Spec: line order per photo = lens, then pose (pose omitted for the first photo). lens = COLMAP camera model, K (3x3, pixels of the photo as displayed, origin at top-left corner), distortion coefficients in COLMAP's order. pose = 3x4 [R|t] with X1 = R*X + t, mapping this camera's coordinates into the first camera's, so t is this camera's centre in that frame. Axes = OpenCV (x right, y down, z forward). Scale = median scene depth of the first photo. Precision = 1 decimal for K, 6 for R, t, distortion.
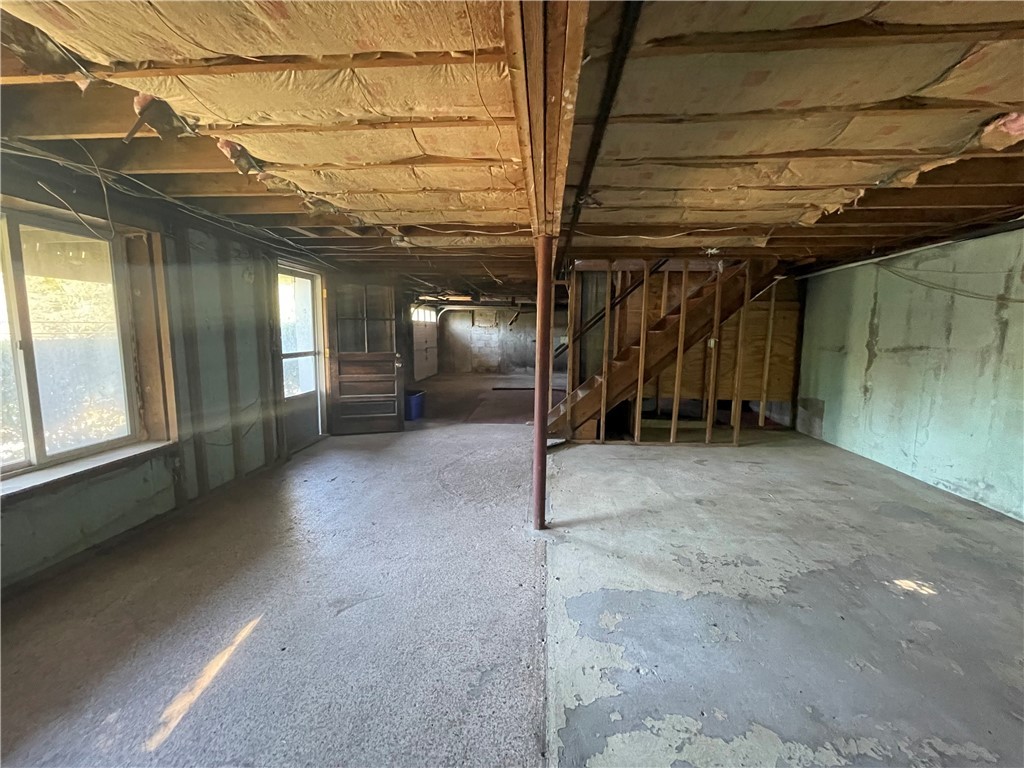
lens RADIAL K [[411.7, 0, 513.5], [0, 411.7, 382.2], [0, 0, 1]] dist [0.000515, 0.000488]
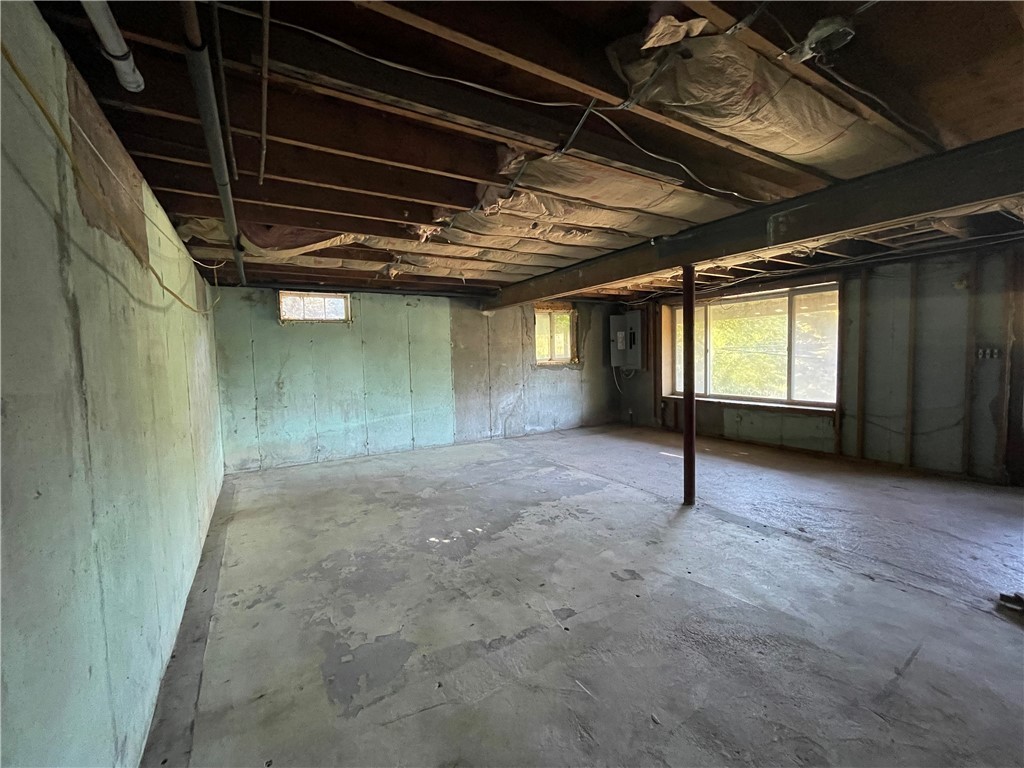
lens RADIAL K [[411.7, 0, 508.5], [0, 411.7, 379.8], [0, 0, 1]] dist [0.000515, 0.000488]
pose [[-0.805138, 0.051959, -0.590807, 1.328924], [-0.055537, 0.985173, 0.162326, -0.189563], [0.590482, 0.163507, -0.790315, 1.781330]]
